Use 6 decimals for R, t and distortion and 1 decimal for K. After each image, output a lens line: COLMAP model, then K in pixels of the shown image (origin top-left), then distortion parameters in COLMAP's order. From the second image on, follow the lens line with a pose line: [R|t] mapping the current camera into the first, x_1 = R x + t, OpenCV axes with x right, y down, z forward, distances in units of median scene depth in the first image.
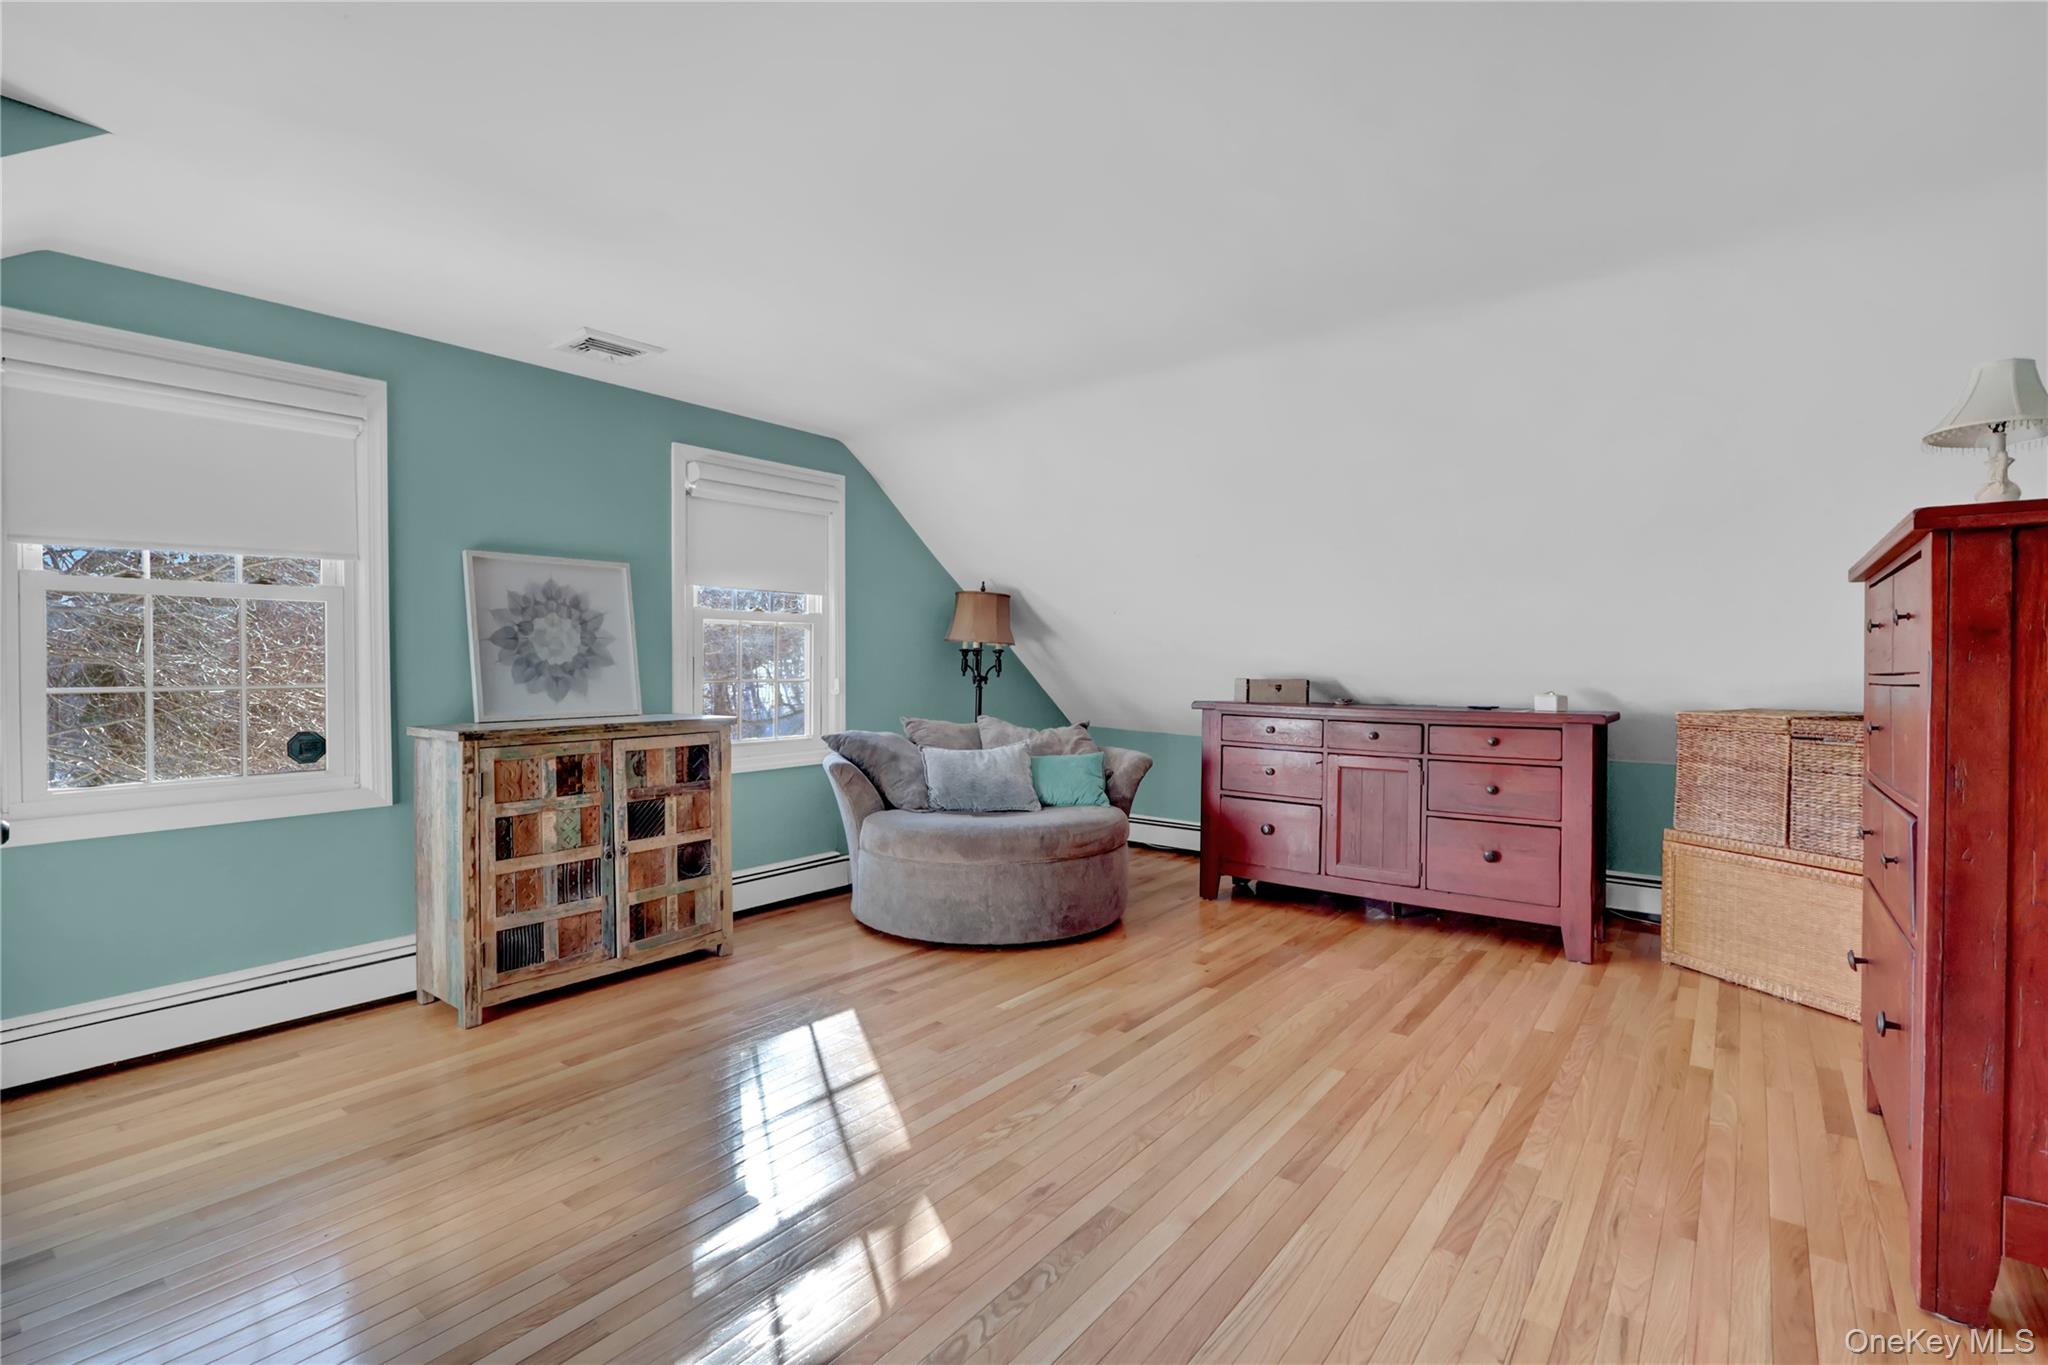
lens RADIAL K [[946.2, 0, 1028.6], [0, 946.2, 679.4], [0, 0, 1]] dist [-0.000251, 0.000024]
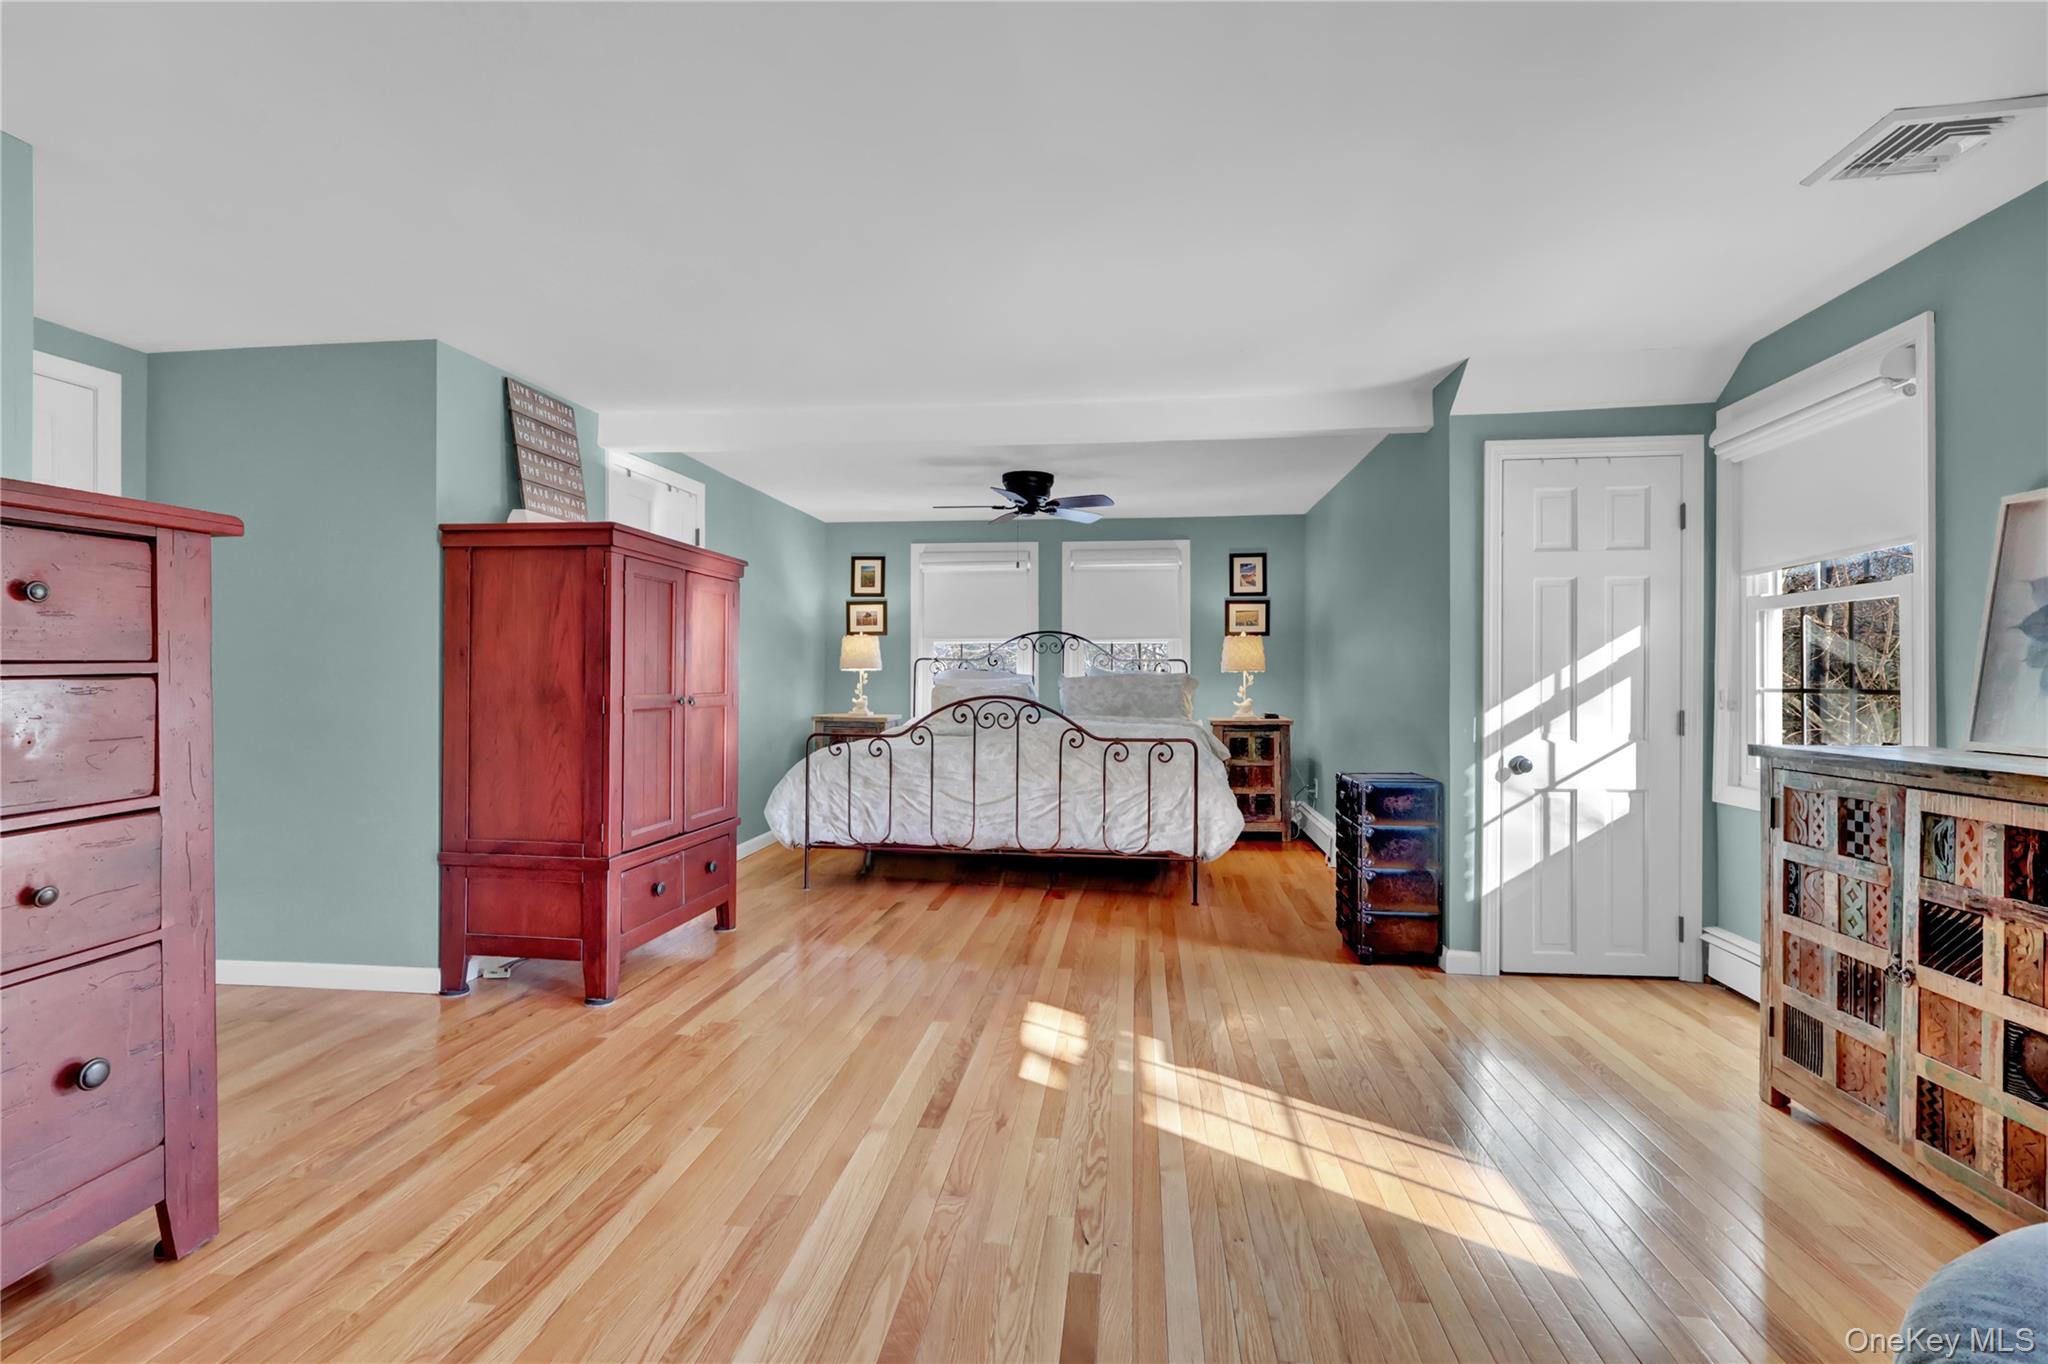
lens RADIAL K [[946.2, 0, 1026.8], [0, 946.2, 676.4], [0, 0, 1]] dist [-0.000251, 0.000024]
pose [[-0.855757, -0.005650, -0.517348, 0.373531], [-0.015056, 0.999789, 0.013985, -0.007832], [0.517159, 0.019756, -0.855661, 1.277741]]
